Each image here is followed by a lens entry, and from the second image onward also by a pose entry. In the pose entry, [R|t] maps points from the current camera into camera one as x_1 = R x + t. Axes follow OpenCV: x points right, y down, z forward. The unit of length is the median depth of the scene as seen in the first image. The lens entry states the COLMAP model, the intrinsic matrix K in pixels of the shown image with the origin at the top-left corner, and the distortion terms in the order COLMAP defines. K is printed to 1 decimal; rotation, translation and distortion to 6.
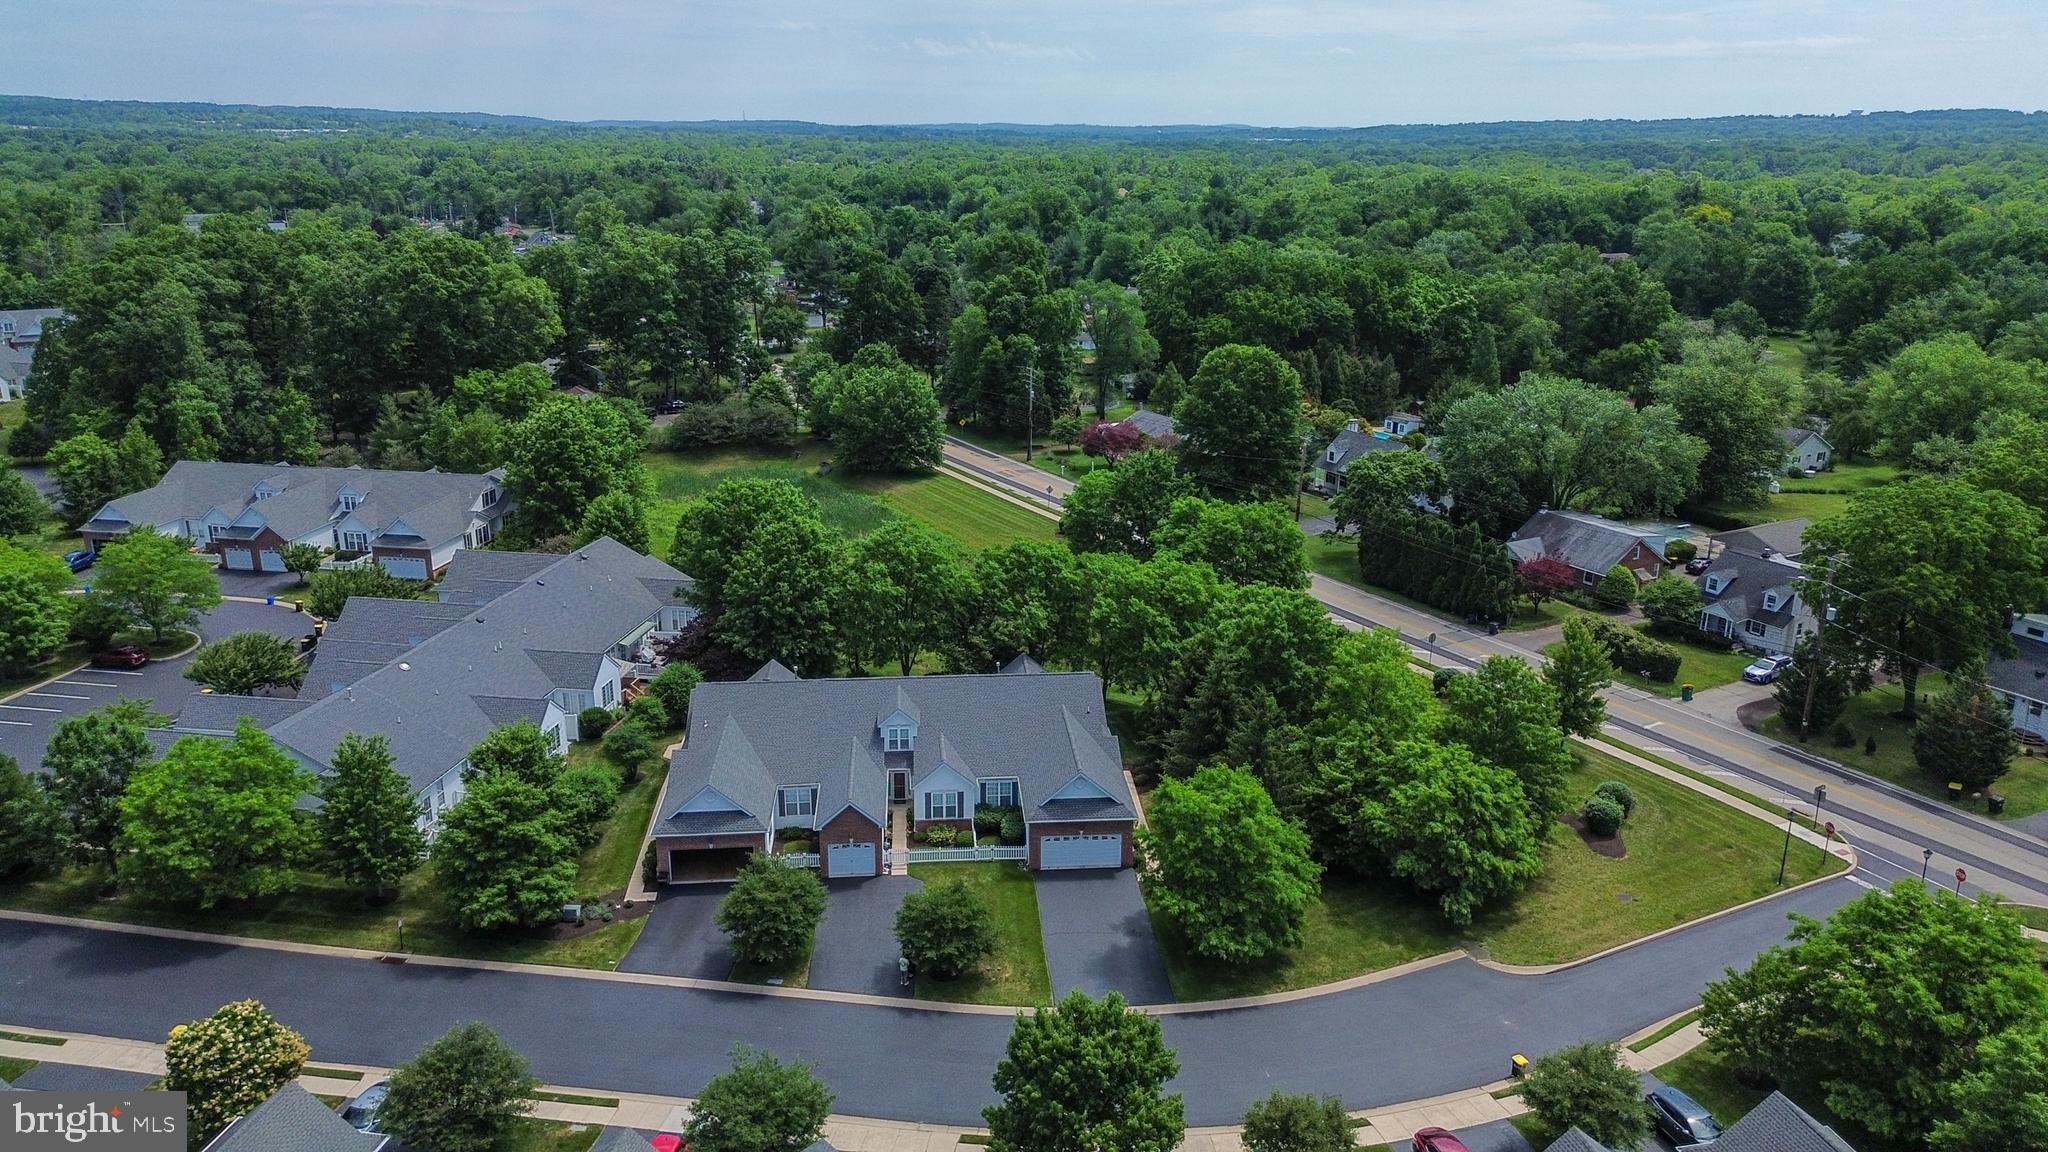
lens RADIAL K [[1444.8, 0, 1023.7], [0, 1444.8, 570.1], [0, 0, 1]] dist [0.006265, 0.000177]
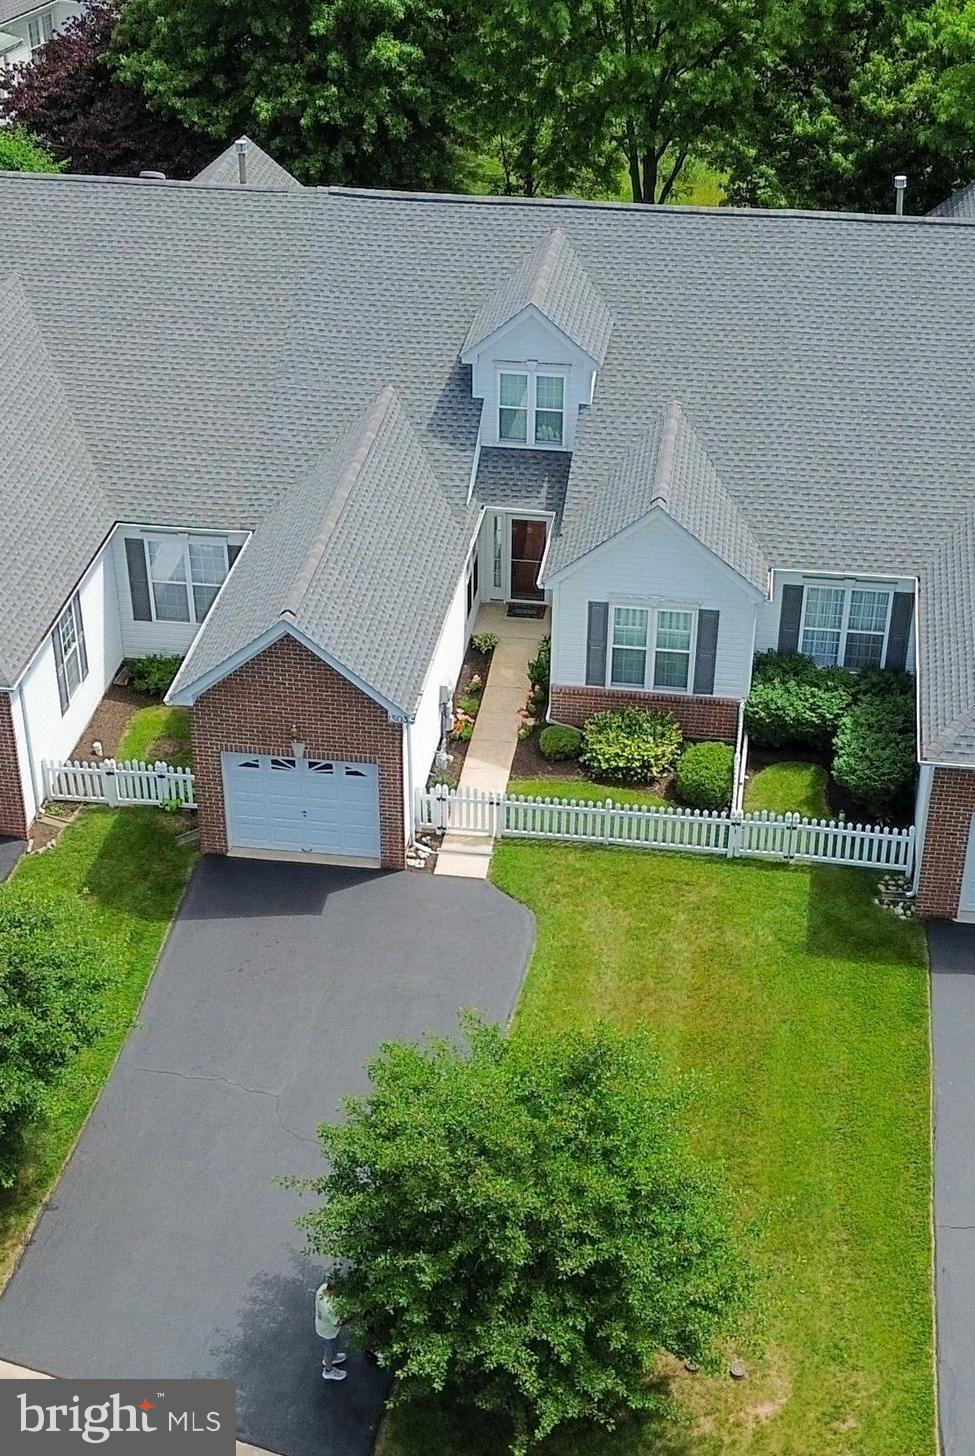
lens RADIAL K [[2200.7, 0, 498.6], [0, 2200.7, 796.5], [0, 0, 1]] dist [0.163108, 0.000000]
pose [[0.976014, 0.122981, -0.179645, -0.000470], [-0.066674, 0.954366, 0.291100, 0.062594], [0.207247, -0.272140, 0.939674, 0.563696]]
